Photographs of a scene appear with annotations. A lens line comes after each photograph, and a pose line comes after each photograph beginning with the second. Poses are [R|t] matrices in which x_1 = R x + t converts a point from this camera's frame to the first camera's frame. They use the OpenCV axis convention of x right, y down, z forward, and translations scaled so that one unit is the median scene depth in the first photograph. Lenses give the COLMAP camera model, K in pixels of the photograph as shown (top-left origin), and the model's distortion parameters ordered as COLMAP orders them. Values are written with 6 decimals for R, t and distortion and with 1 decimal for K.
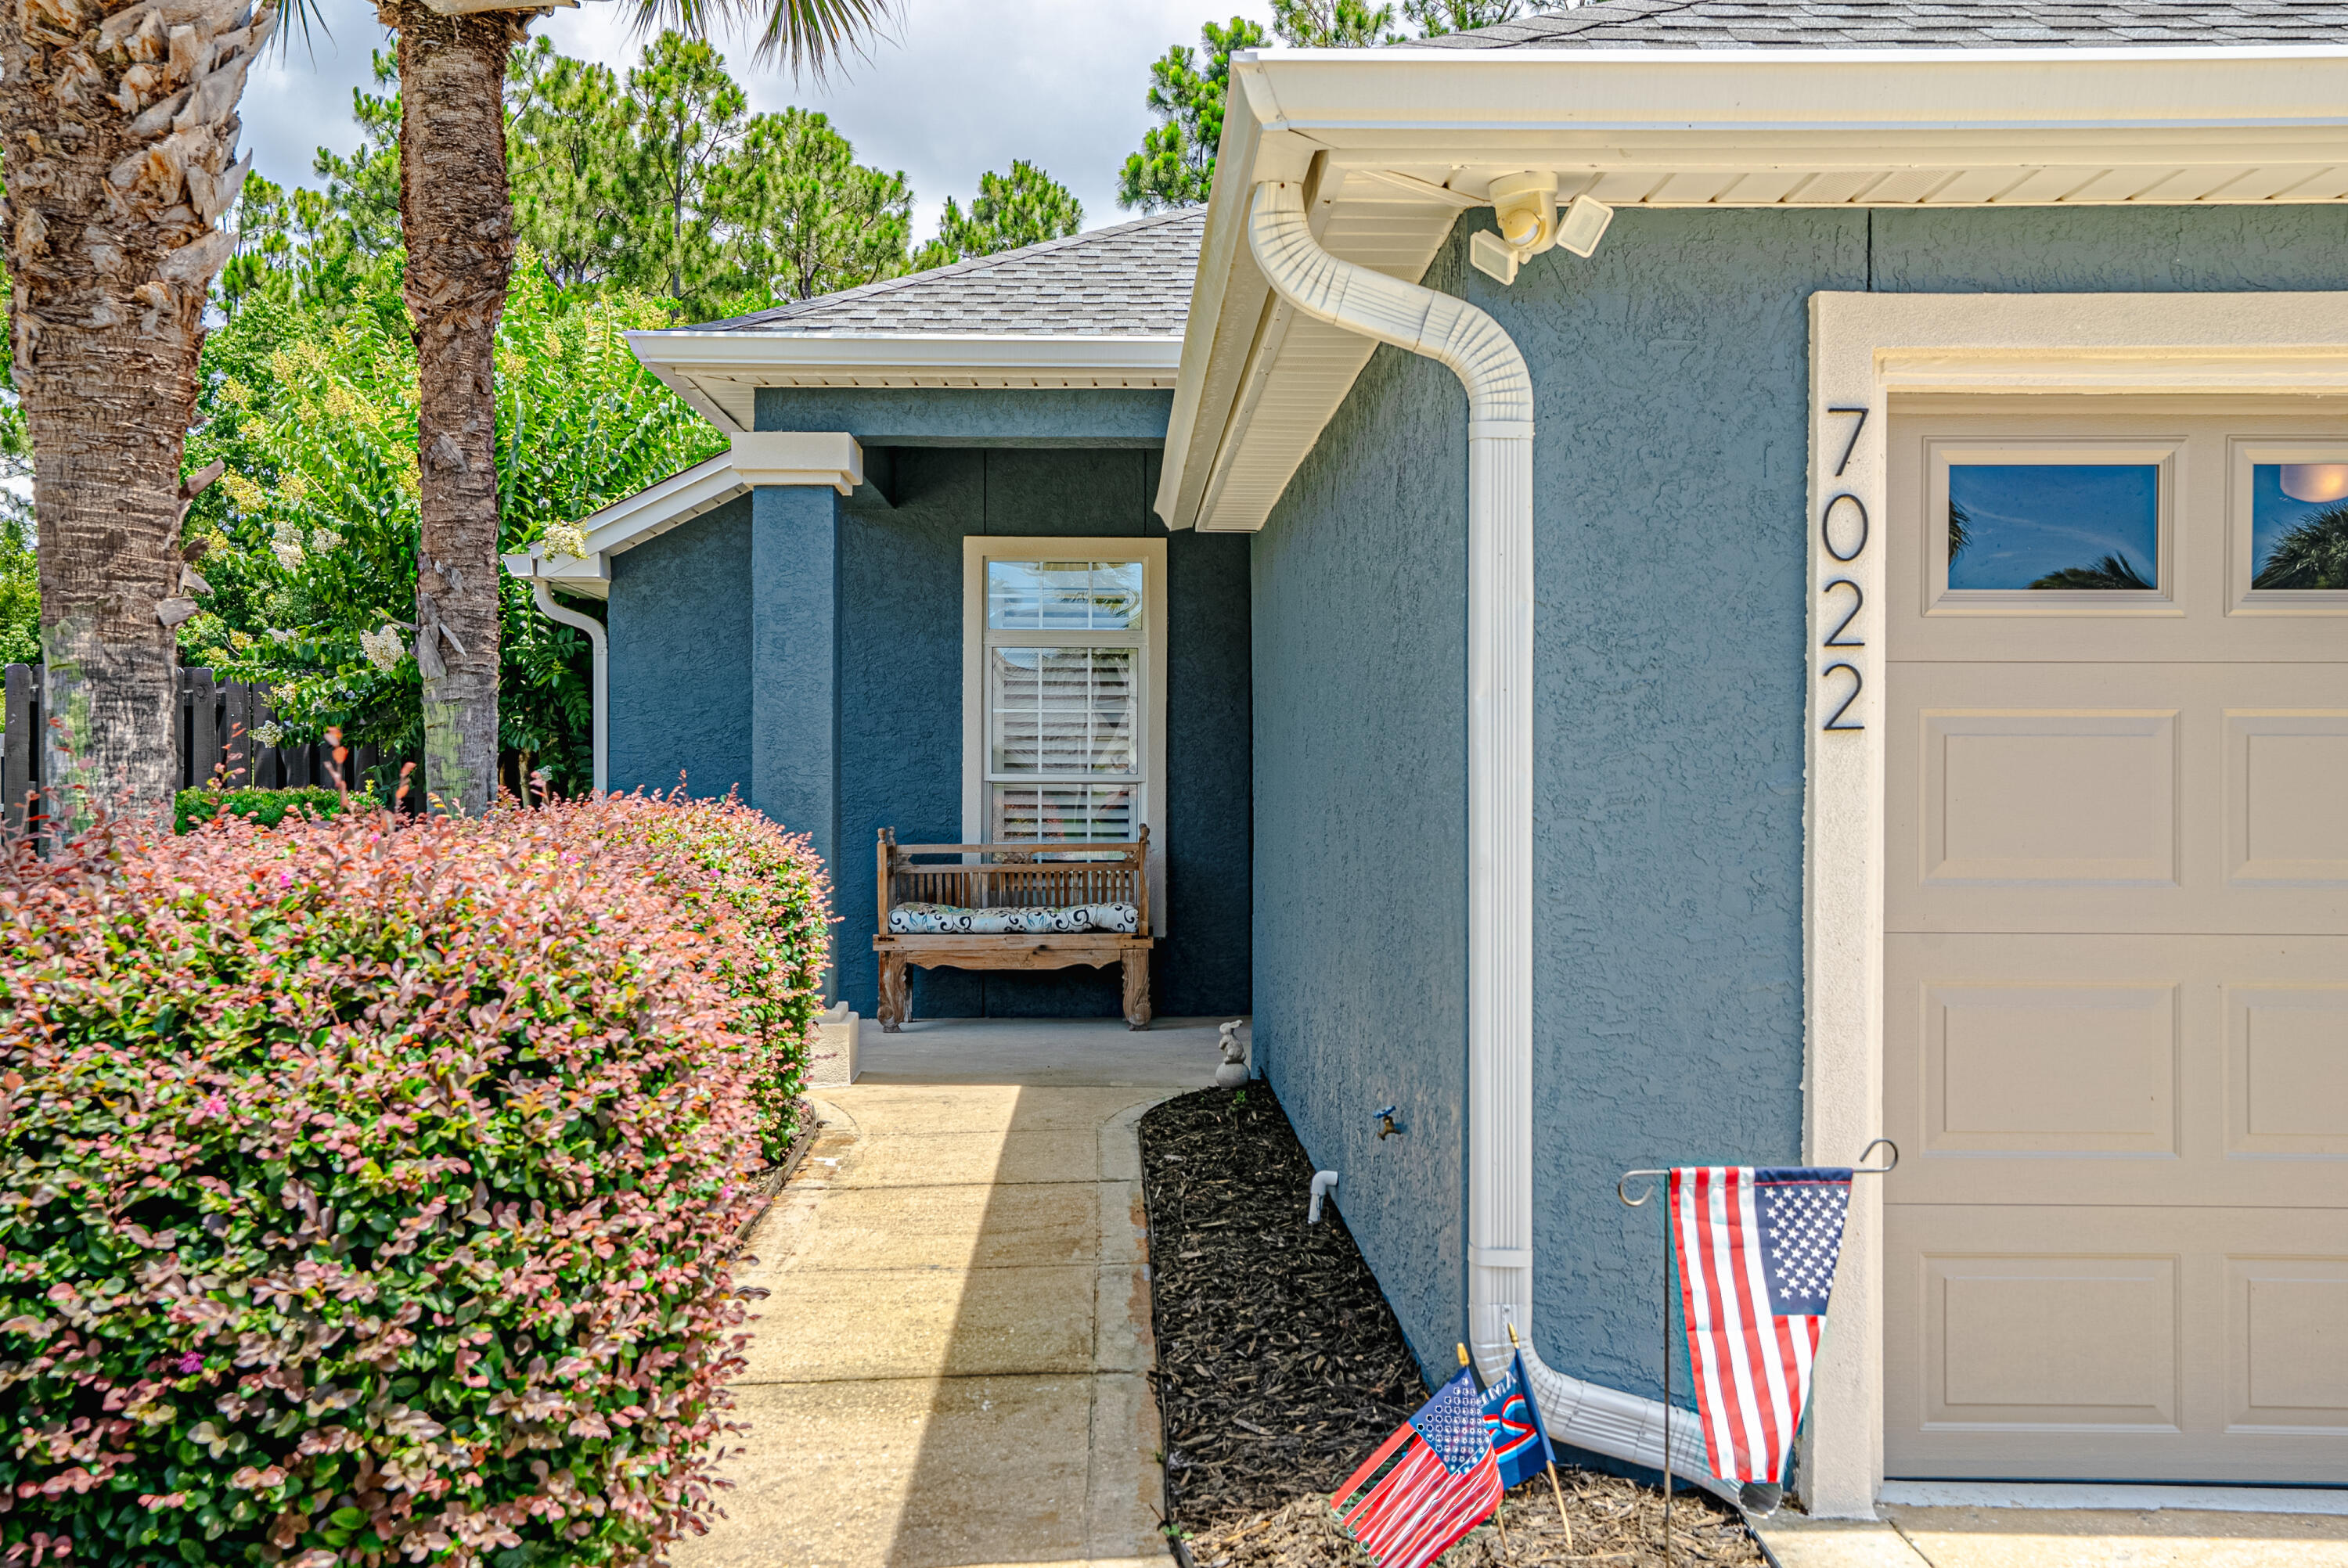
lens RADIAL K [[2345.6, 0, 1174.0], [0, 2345.6, 784.0], [0, 0, 1]] dist [0.111599, 0.015473]
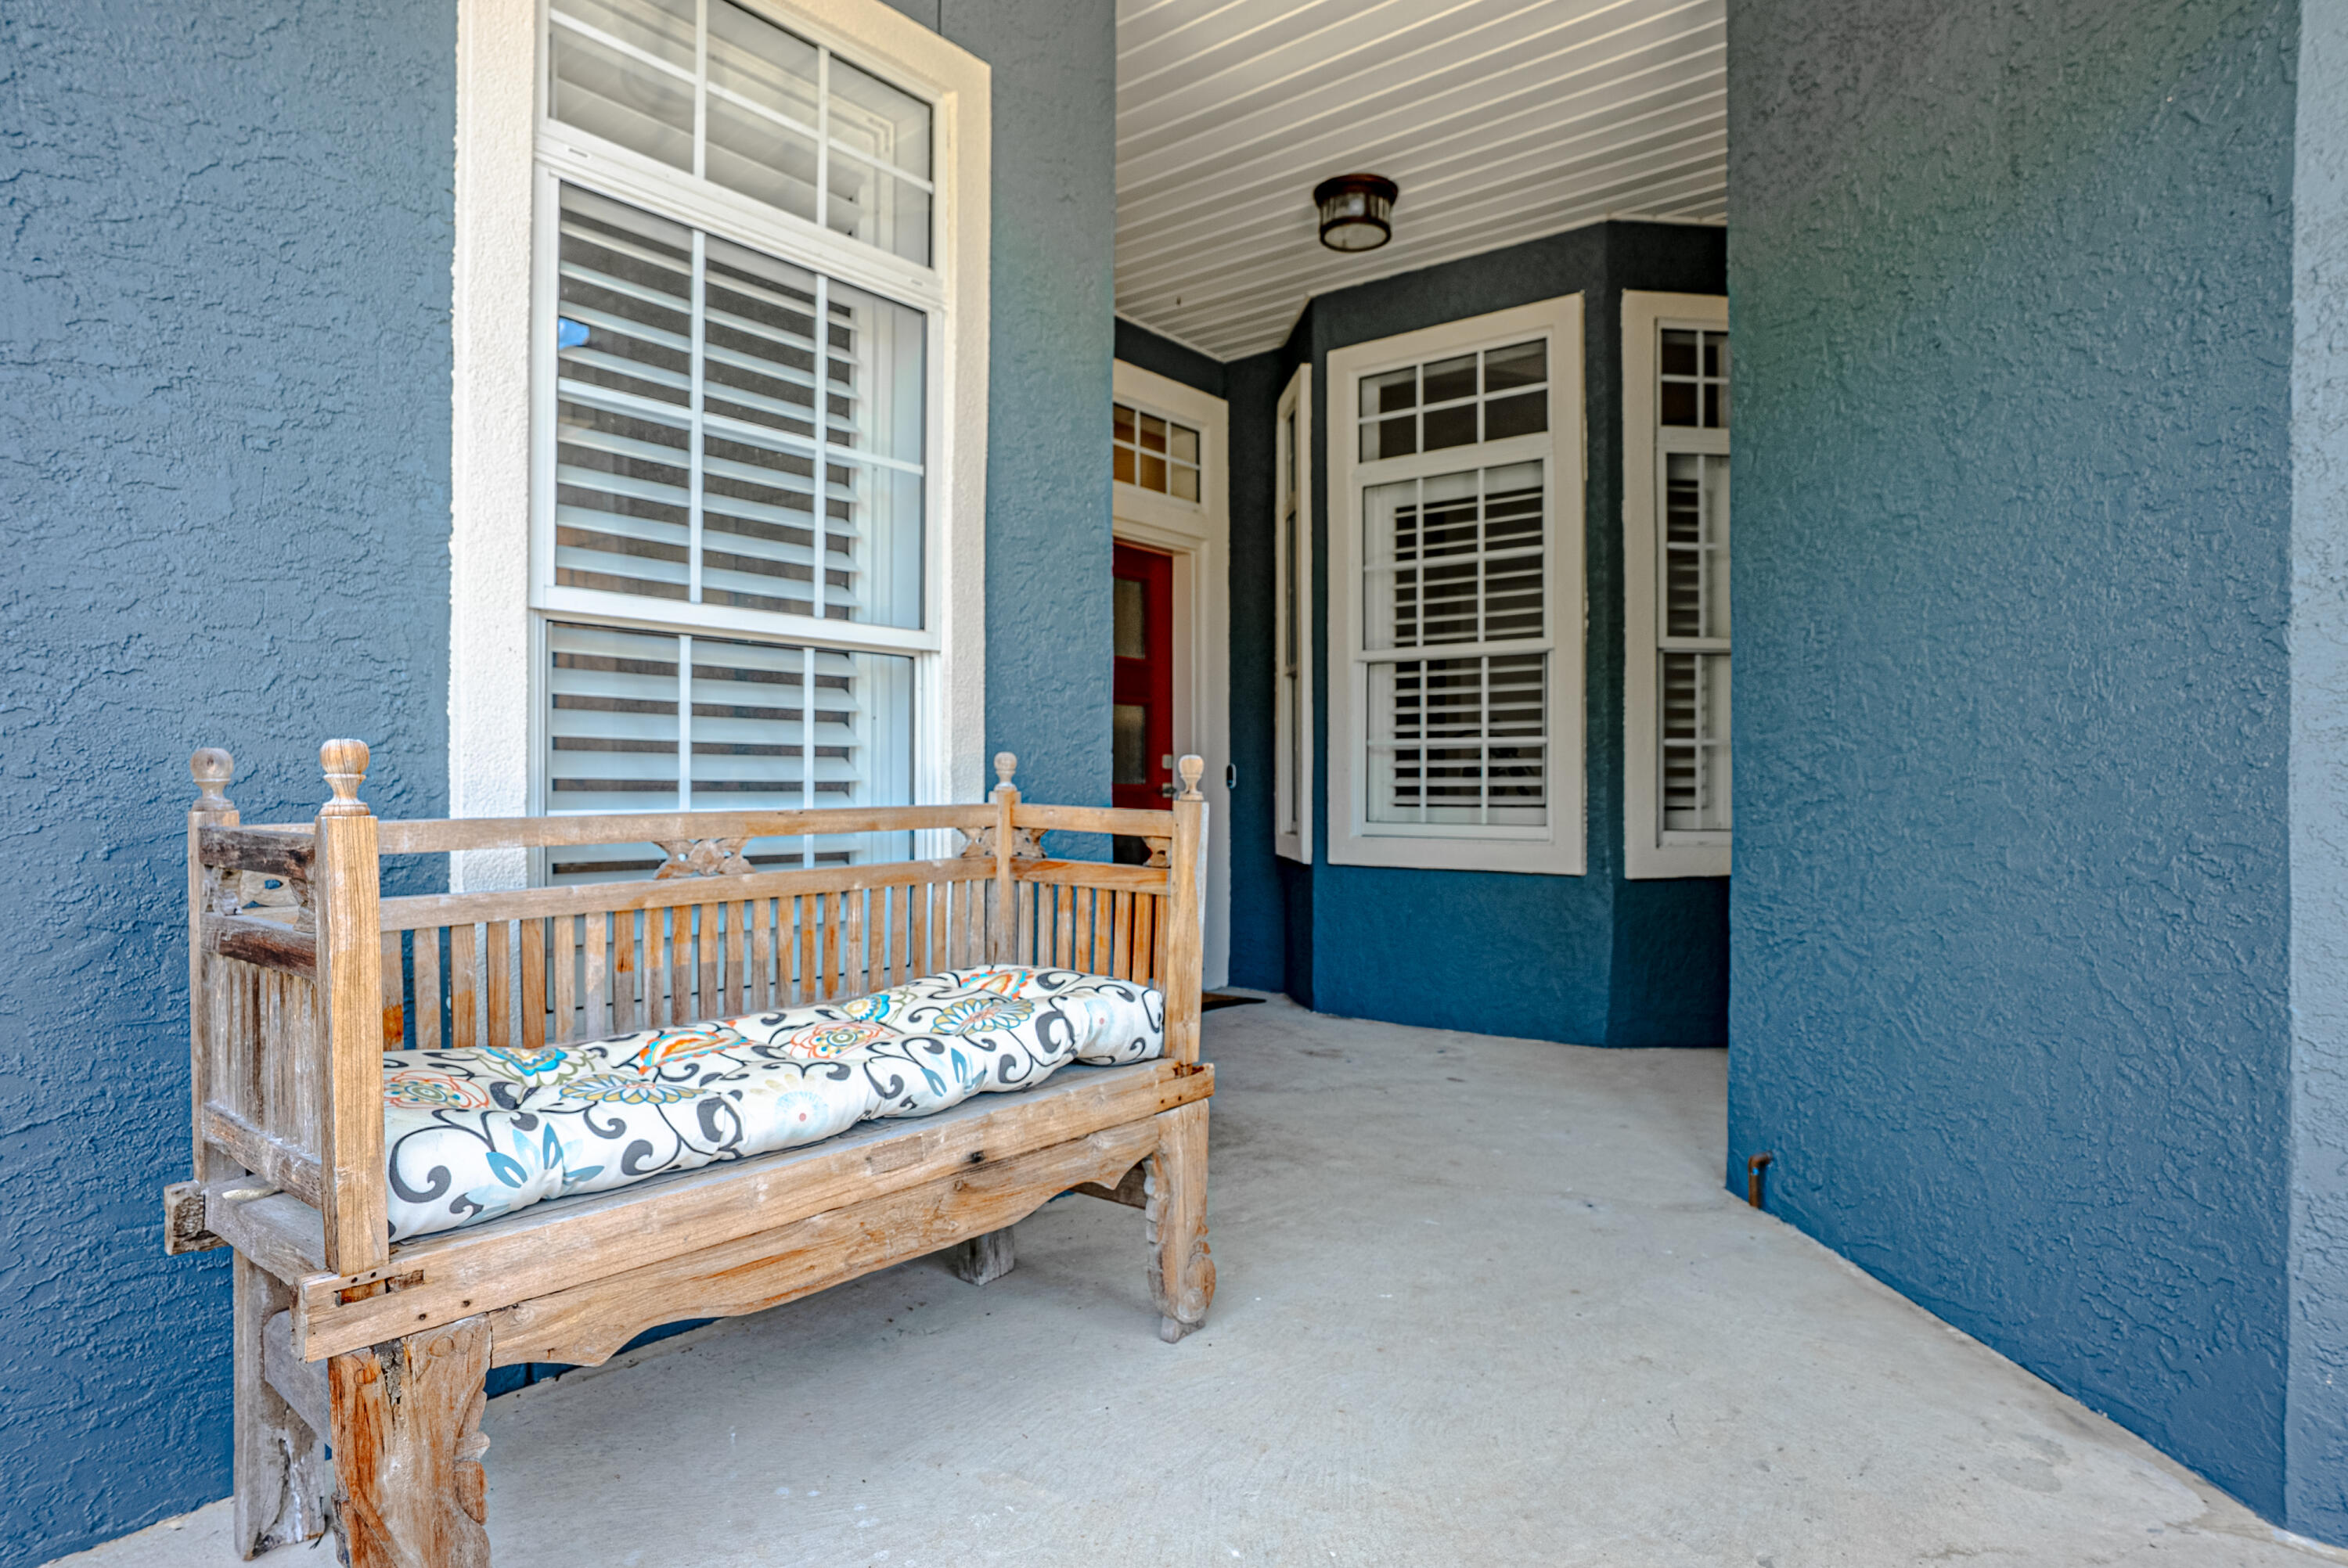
lens RADIAL K [[1299.3, 0, 1174.0], [0, 1299.3, 784.0], [0, 0, 1]] dist [-0.048995, 0.029139]
pose [[0.650845, -0.000295, 0.759211, -0.161121], [0.003818, 0.999989, -0.002884, 0.023472], [-0.759201, 0.004776, 0.650838, 0.874530]]
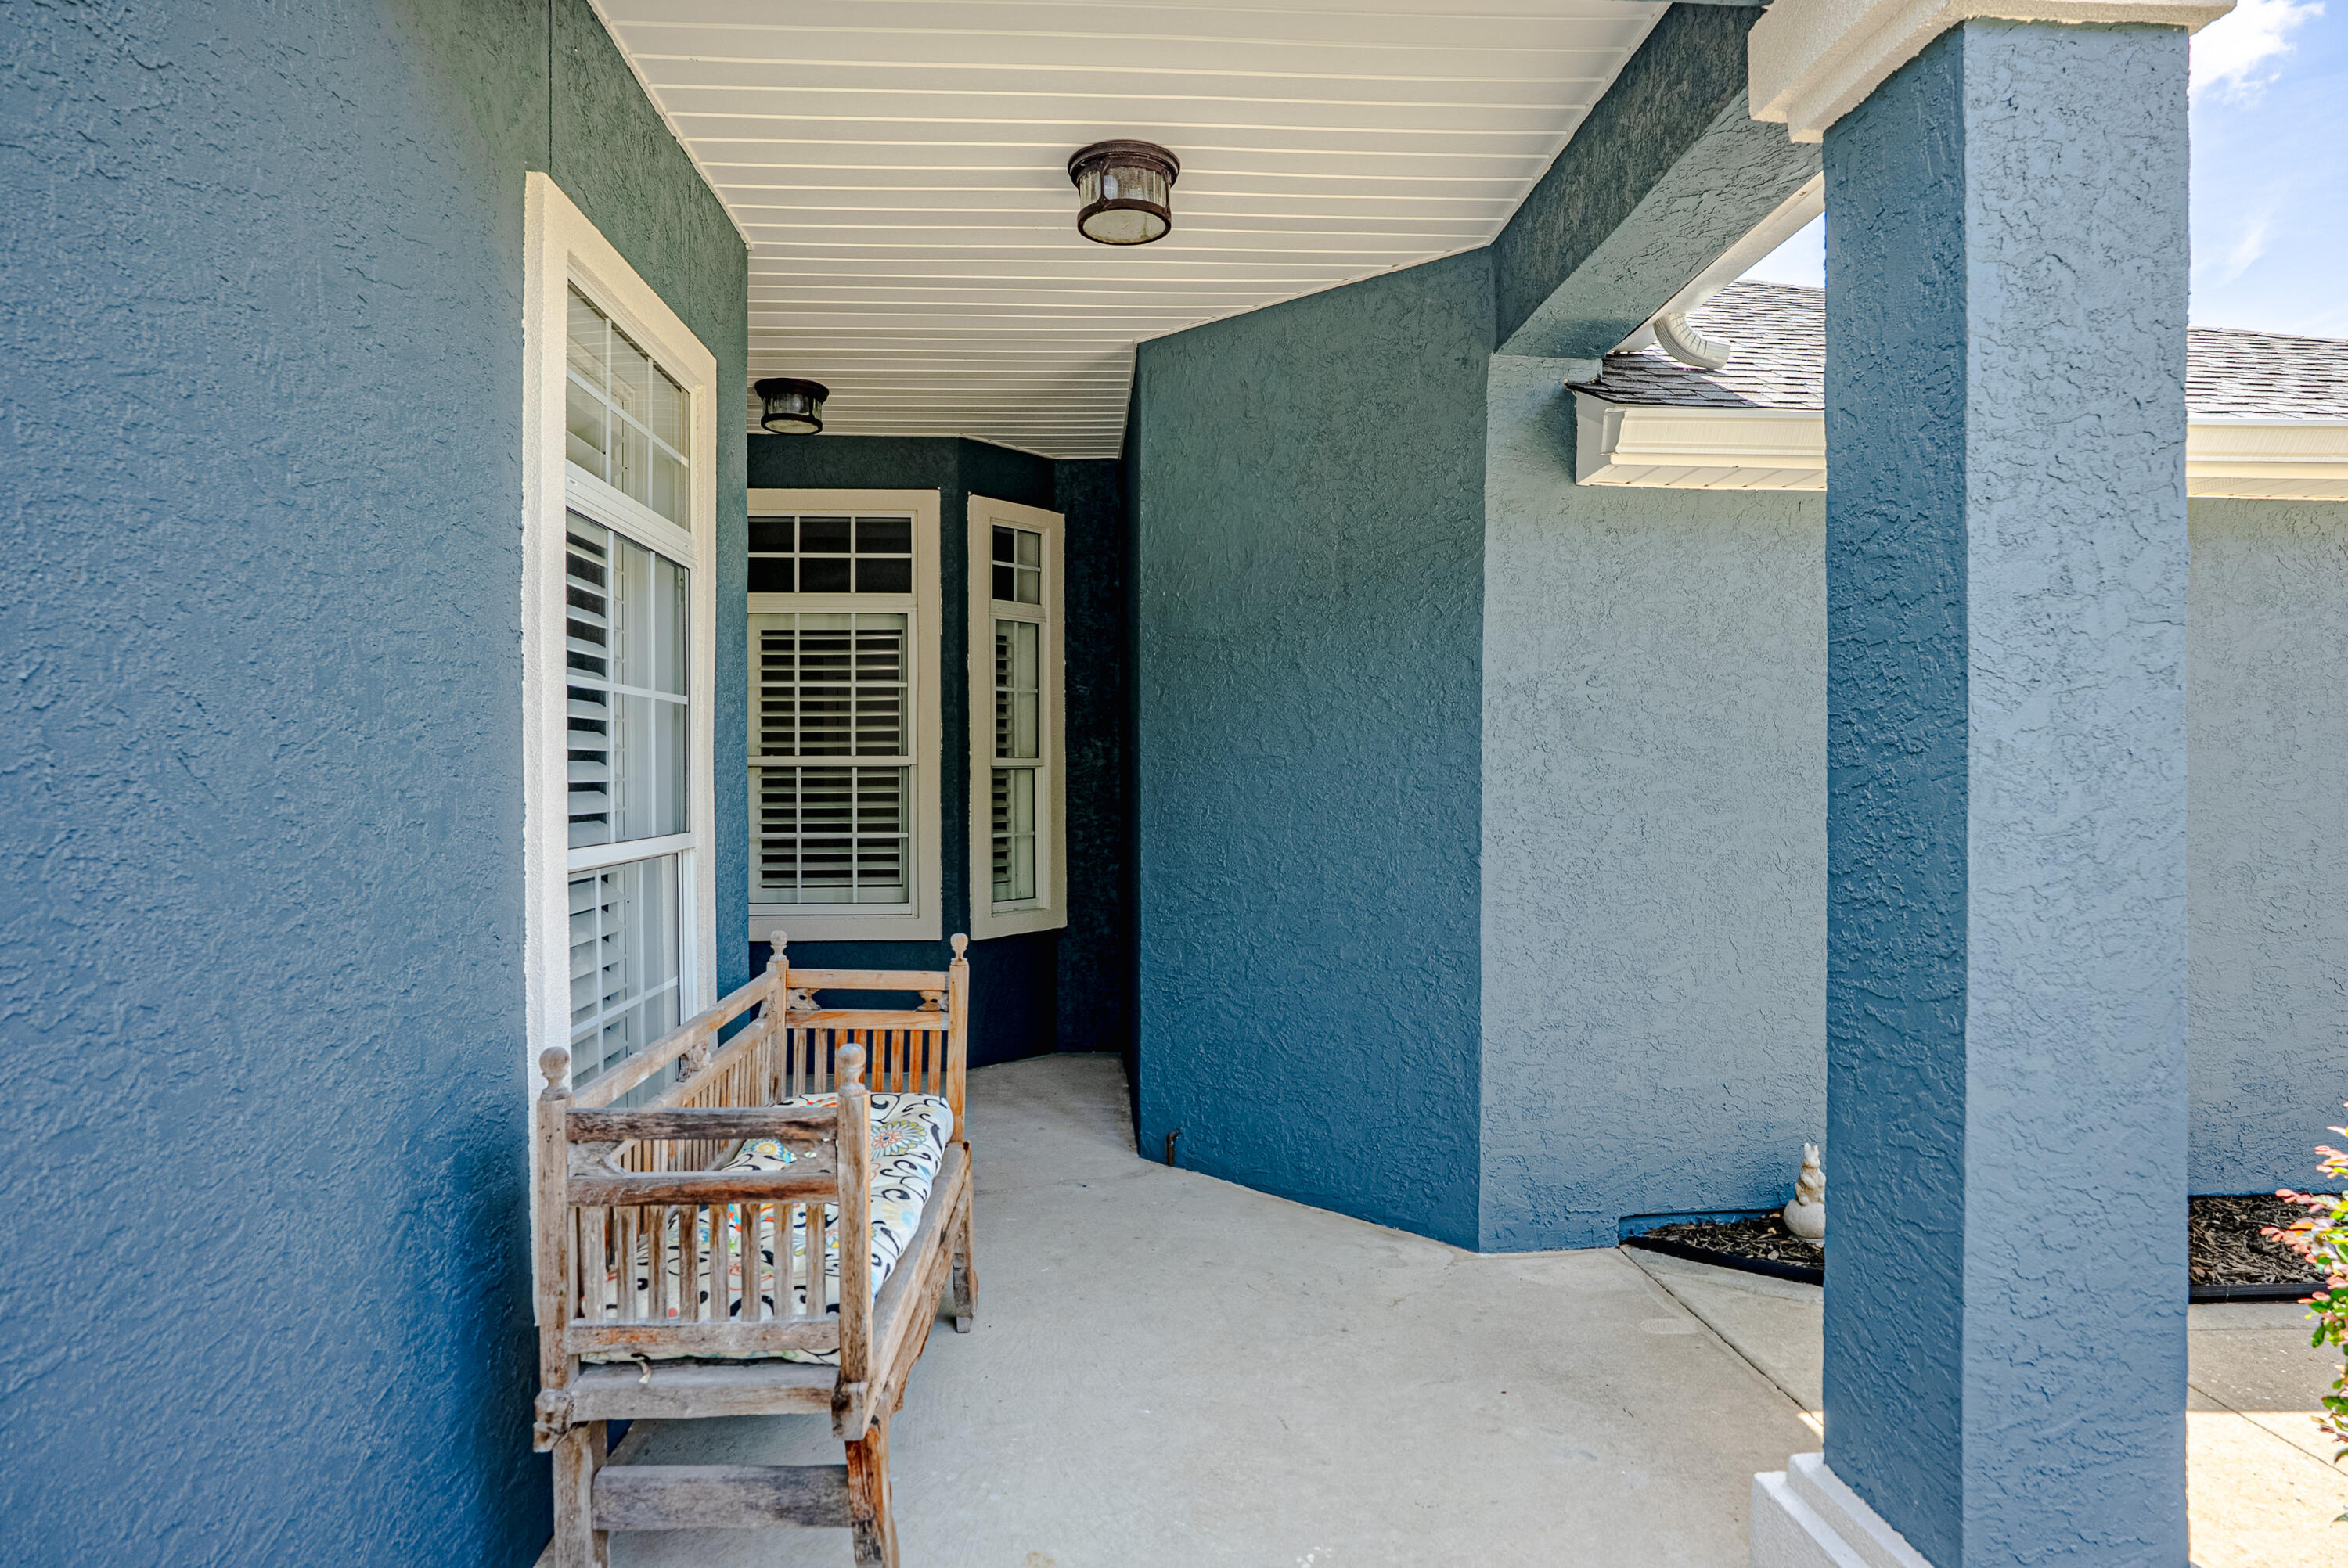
lens RADIAL K [[1299.3, 0, 1174.0], [0, 1299.3, 784.0], [0, 0, 1]] dist [-0.048995, 0.029139]
pose [[-0.031809, -0.011897, 0.999423, -0.289791], [0.007193, 0.999901, 0.012132, -0.015171], [-0.999468, 0.007575, -0.031720, 0.956412]]
